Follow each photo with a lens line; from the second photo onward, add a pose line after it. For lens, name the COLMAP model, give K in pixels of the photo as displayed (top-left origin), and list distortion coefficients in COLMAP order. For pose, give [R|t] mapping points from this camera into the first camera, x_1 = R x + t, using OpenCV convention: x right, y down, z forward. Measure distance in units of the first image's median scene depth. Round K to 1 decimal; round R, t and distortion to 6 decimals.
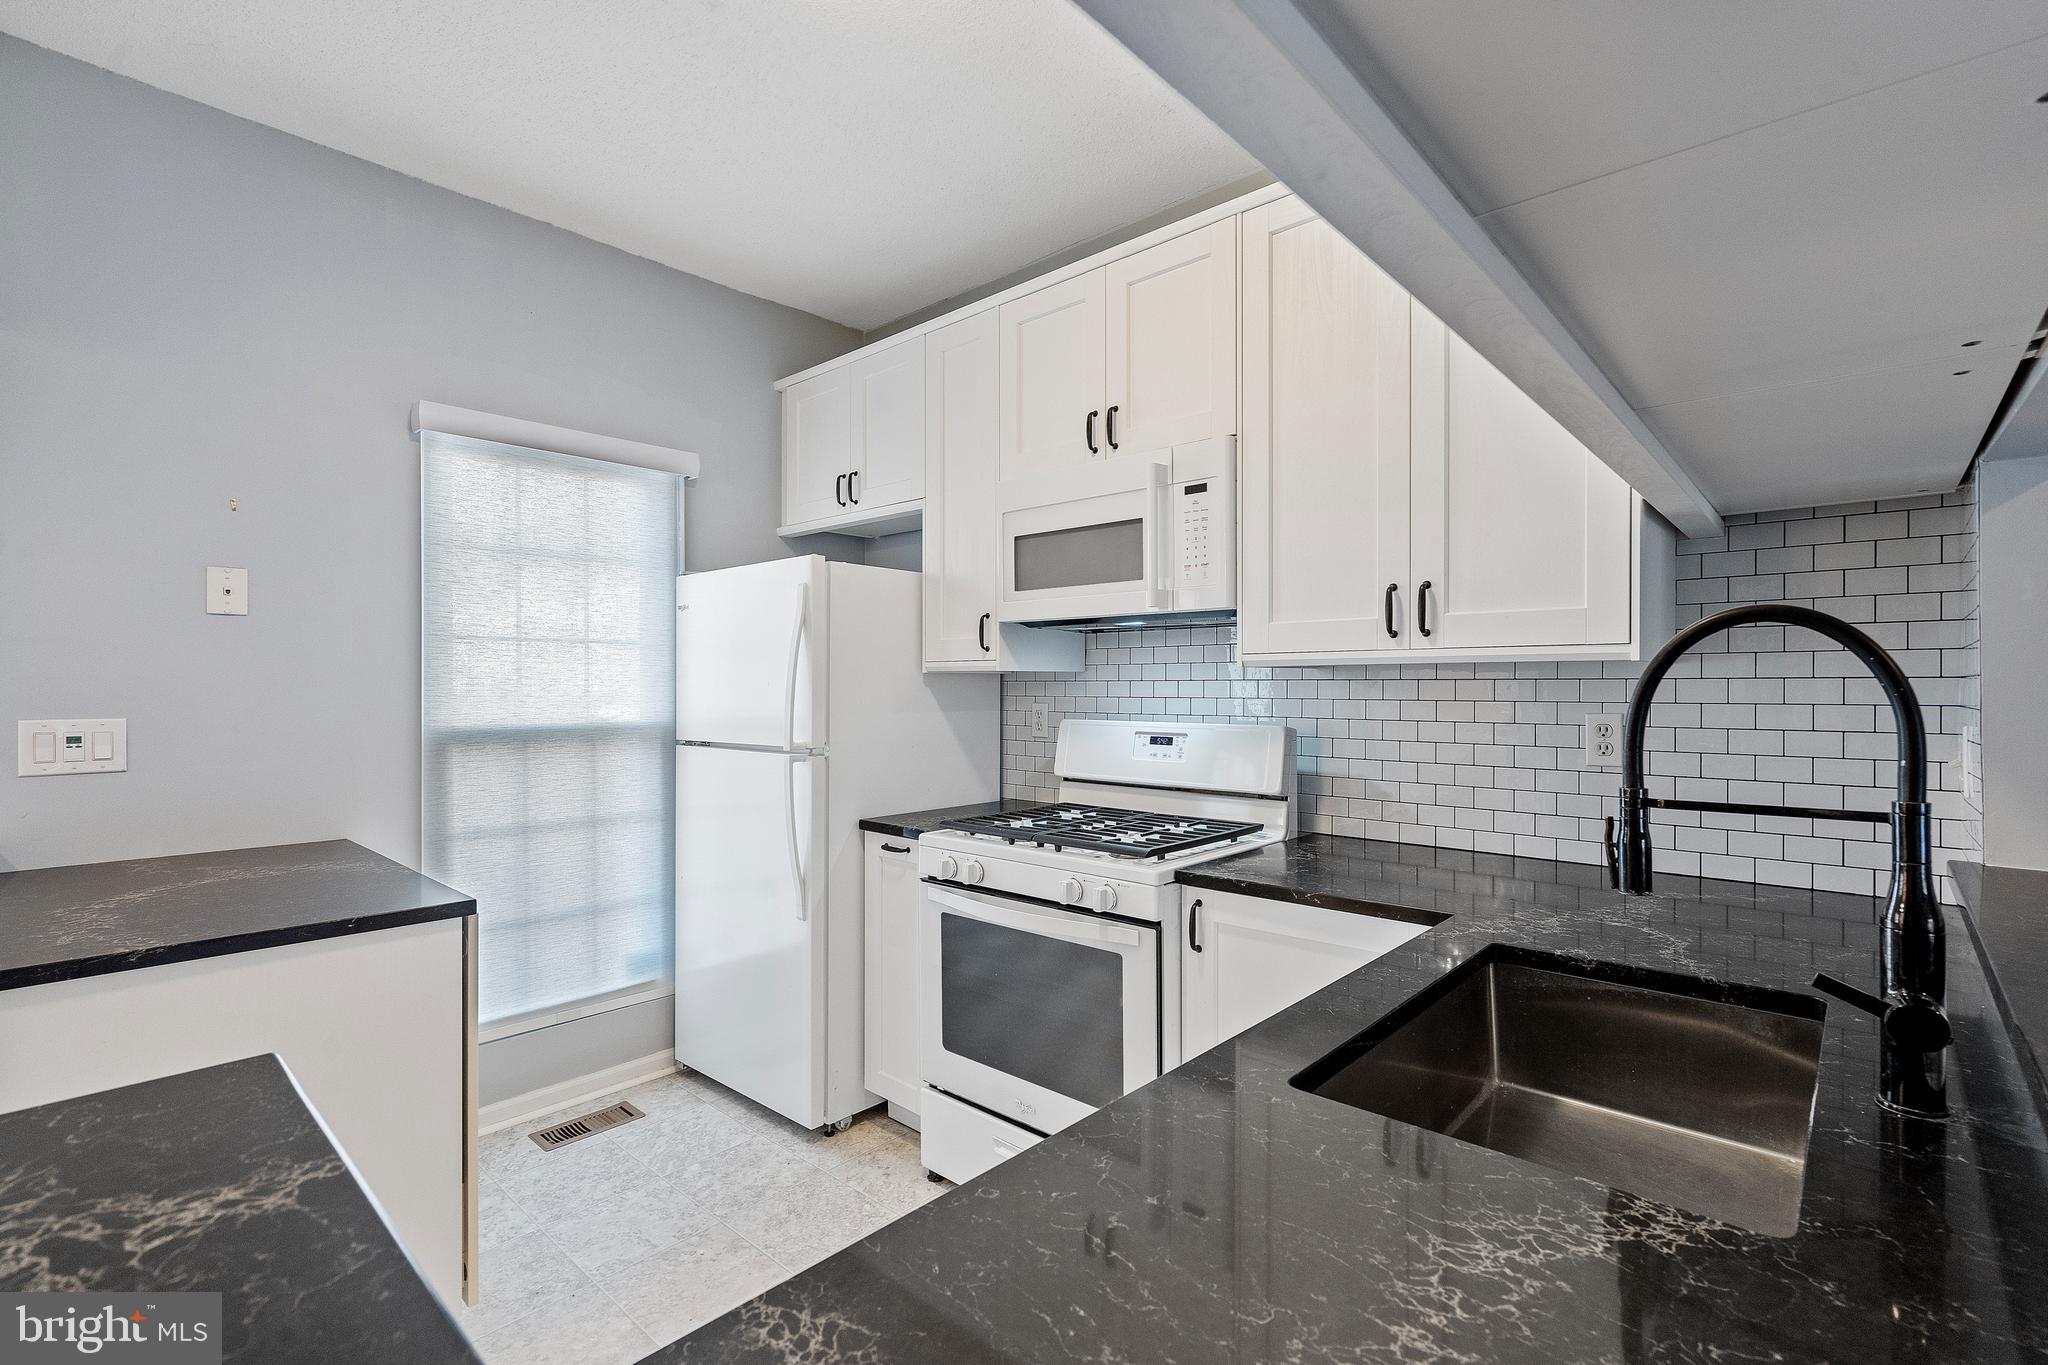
lens RADIAL K [[933.7, 0, 1021.9], [0, 933.7, 686.0], [0, 0, 1]] dist [0.000870, 0.001401]
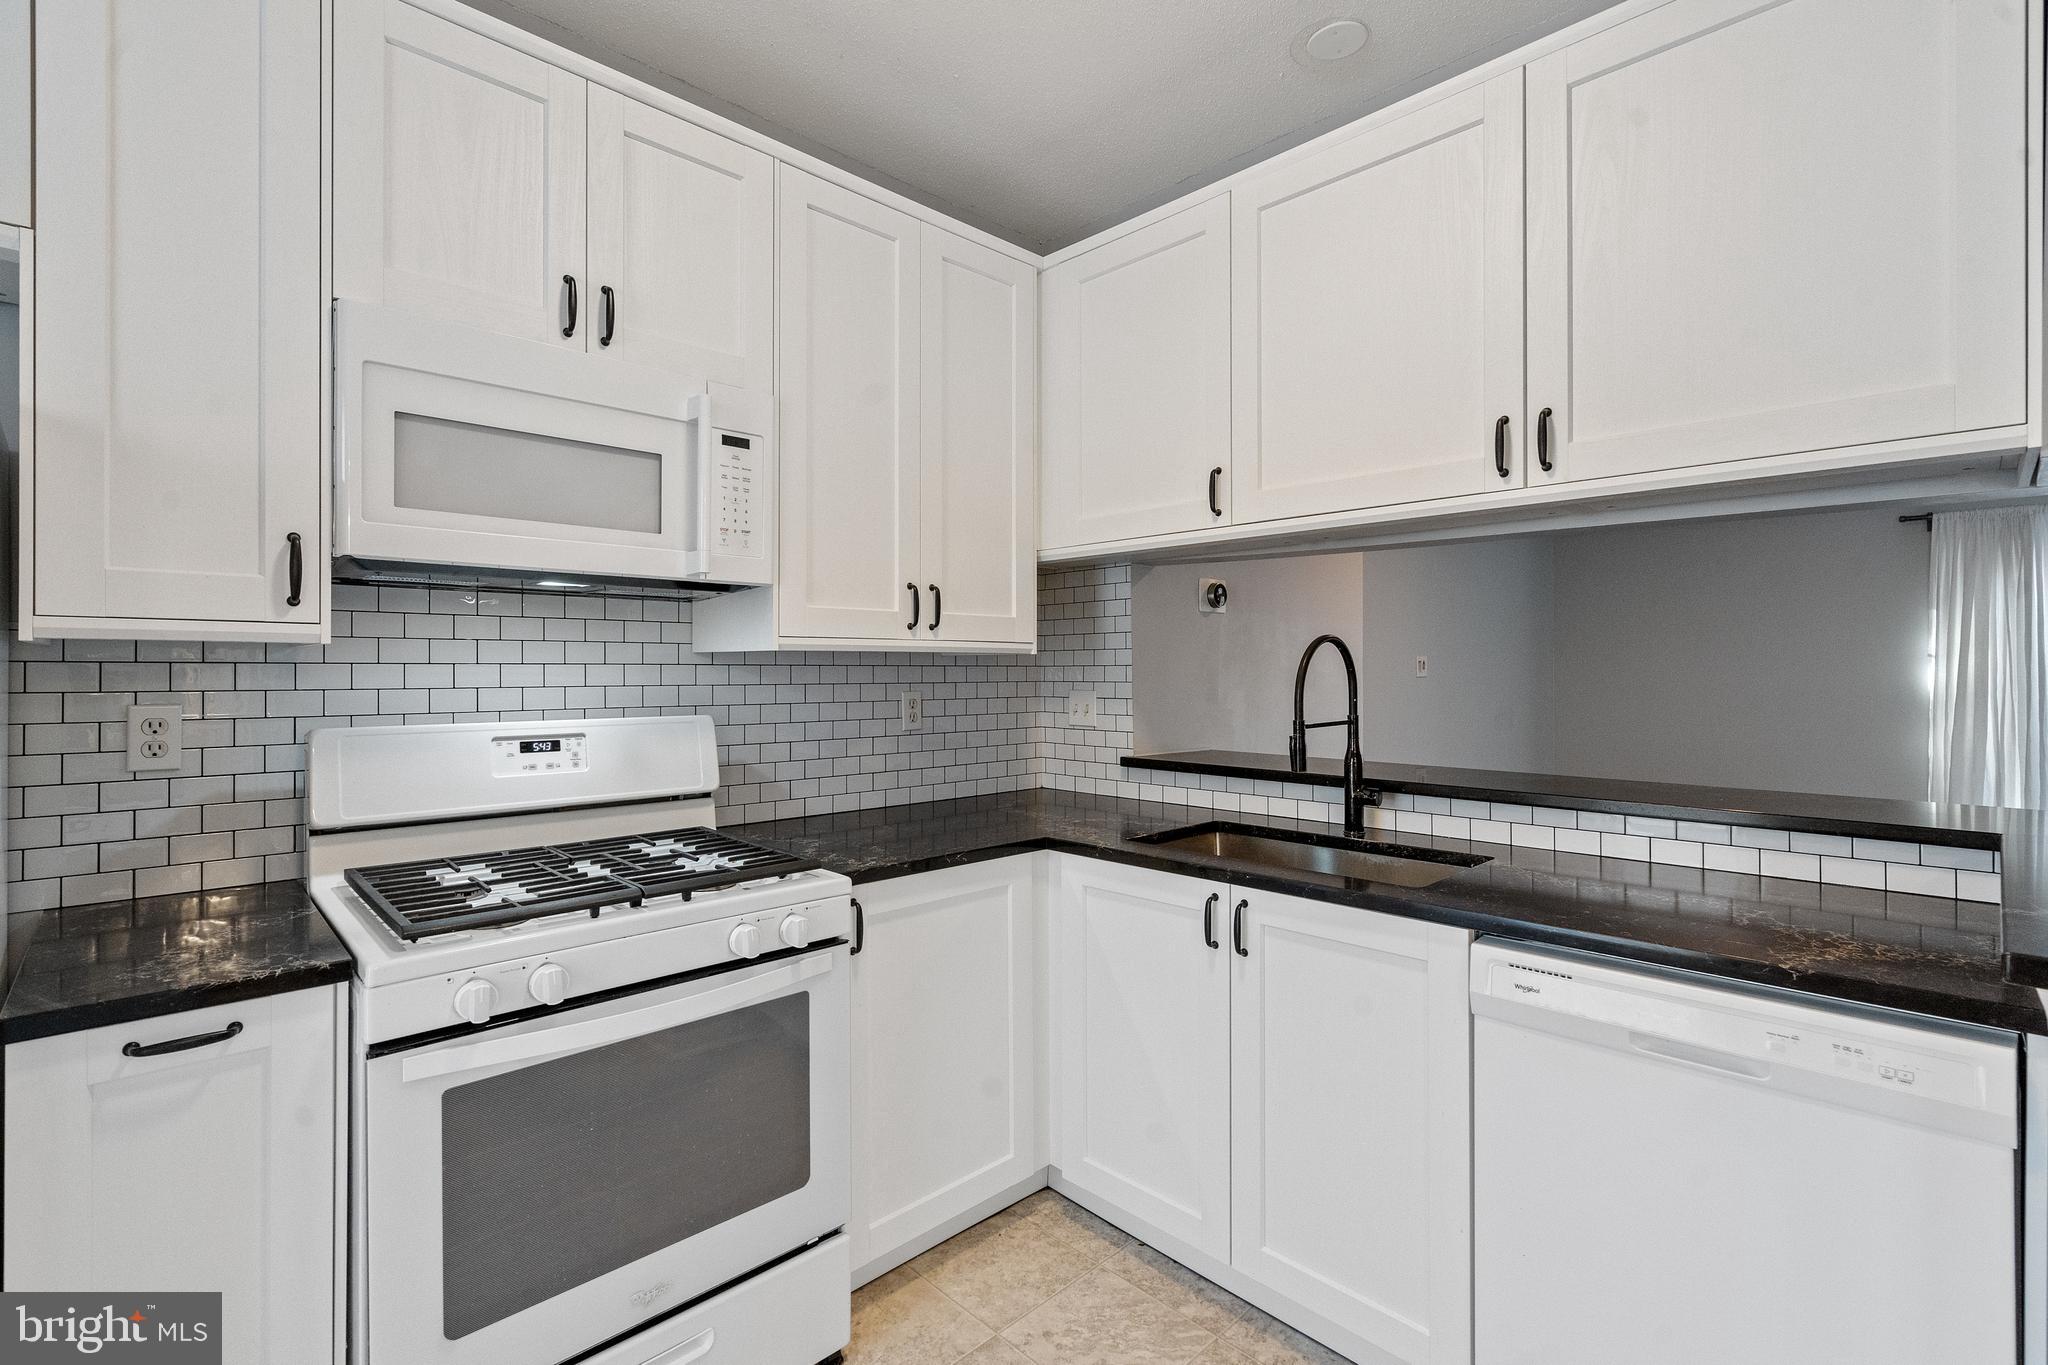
lens RADIAL K [[933.7, 0, 996.5], [0, 933.7, 668.9], [0, 0, 1]] dist [0.000870, 0.001401]
pose [[0.079190, 0.001668, 0.996858, -0.553491], [0.001885, 0.999997, -0.001823, -0.000154], [-0.996858, 0.002024, 0.079187, 0.590302]]
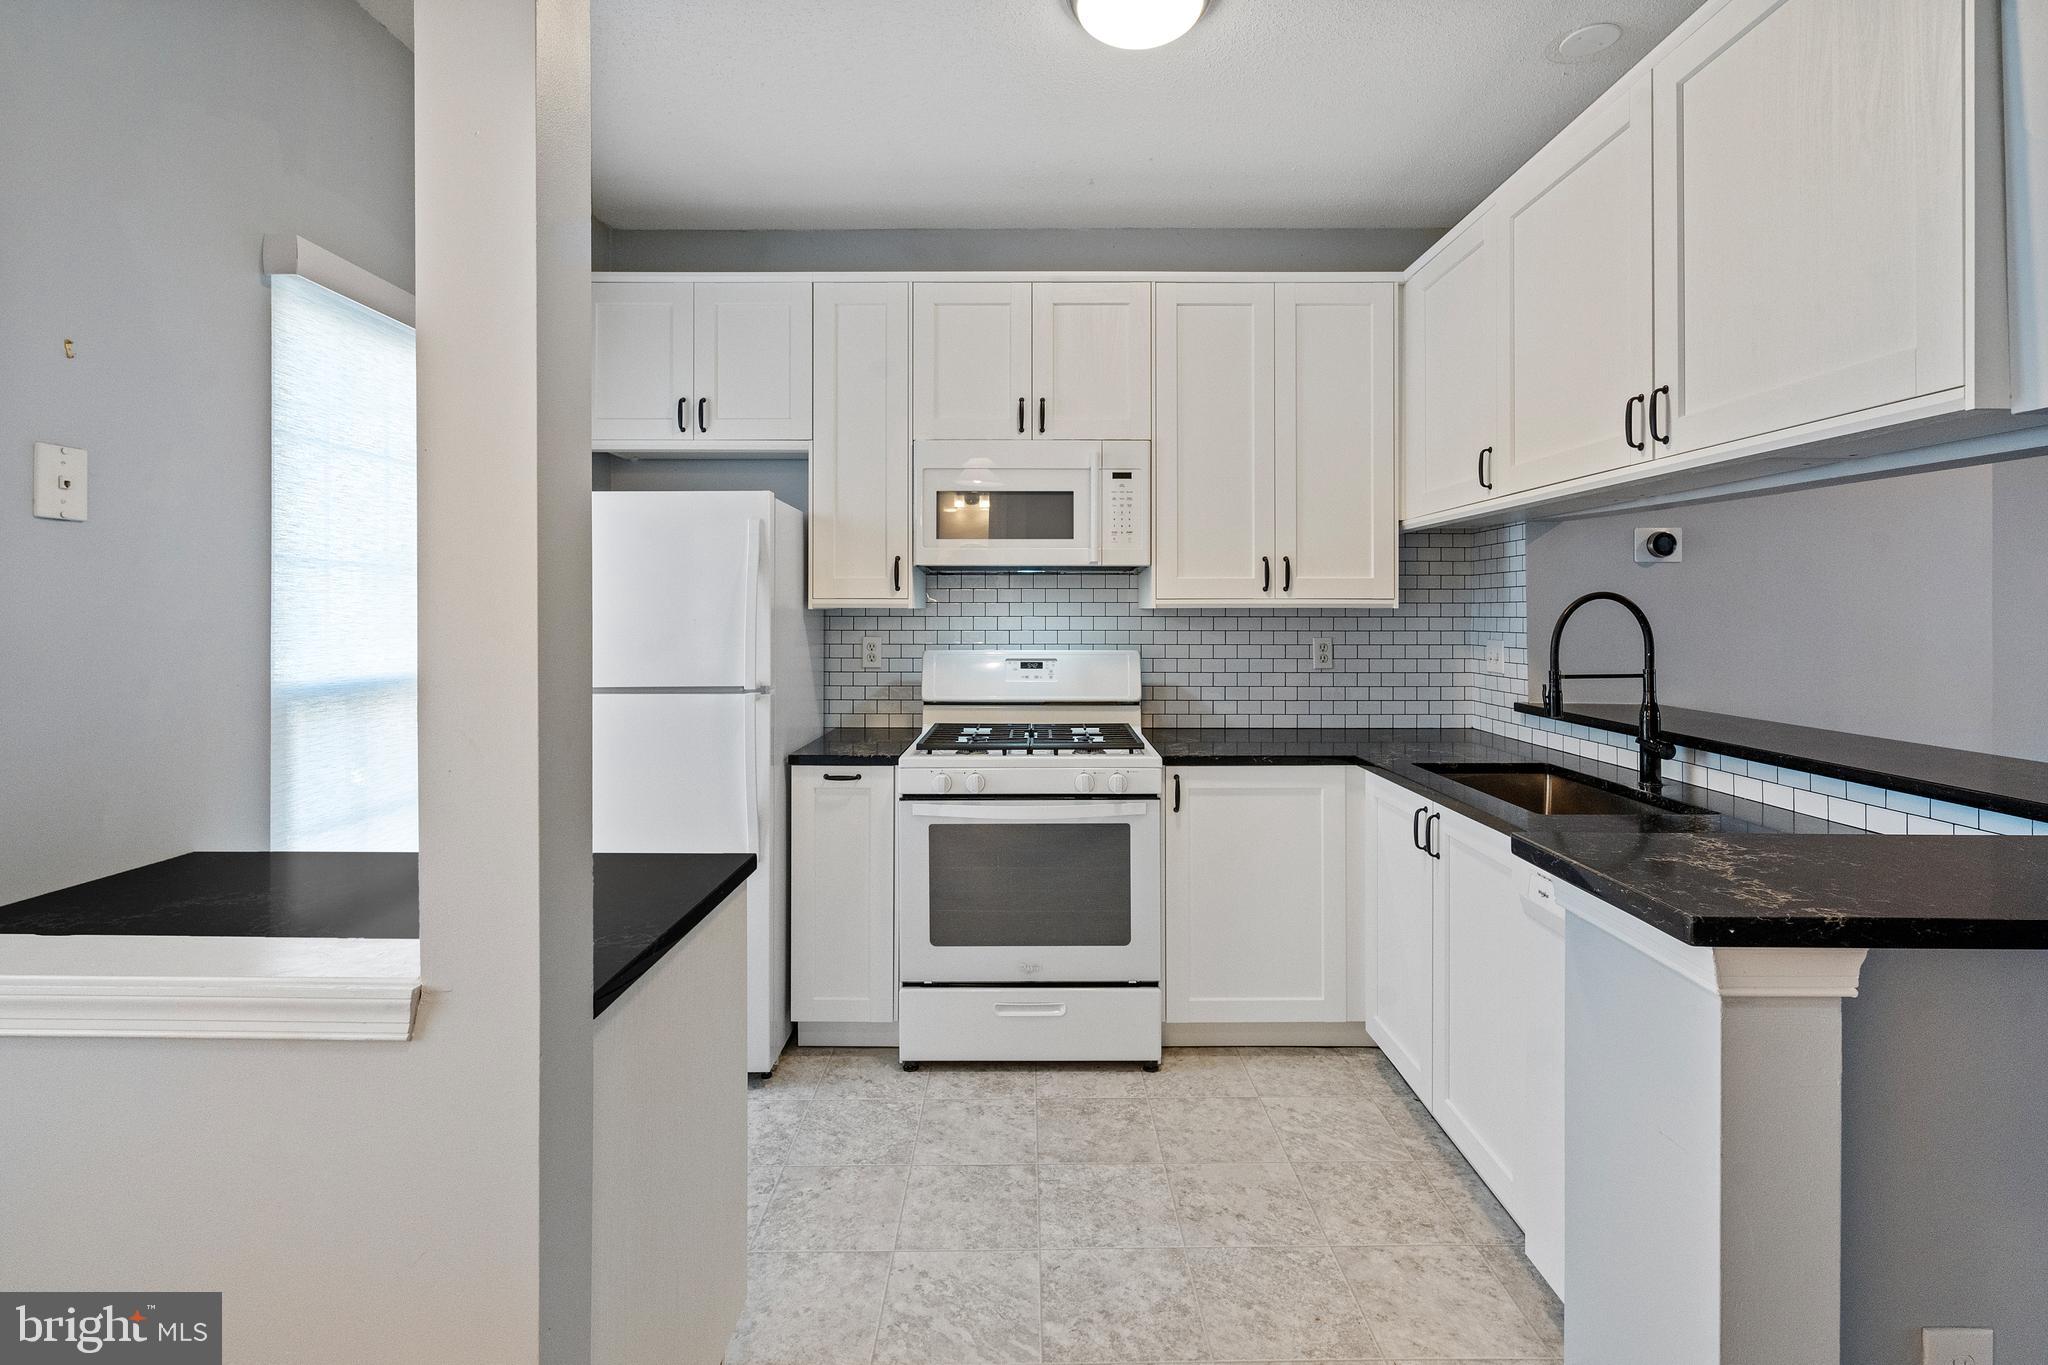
lens RADIAL K [[933.7, 0, 1015.0], [0, 933.7, 609.4], [0, 0, 1]] dist [0.000870, 0.001401]
pose [[0.747917, 0.002559, 0.663788, -0.697159], [0.000476, 0.999990, -0.004392, -0.010558], [-0.663792, 0.003601, 0.747908, 0.084520]]
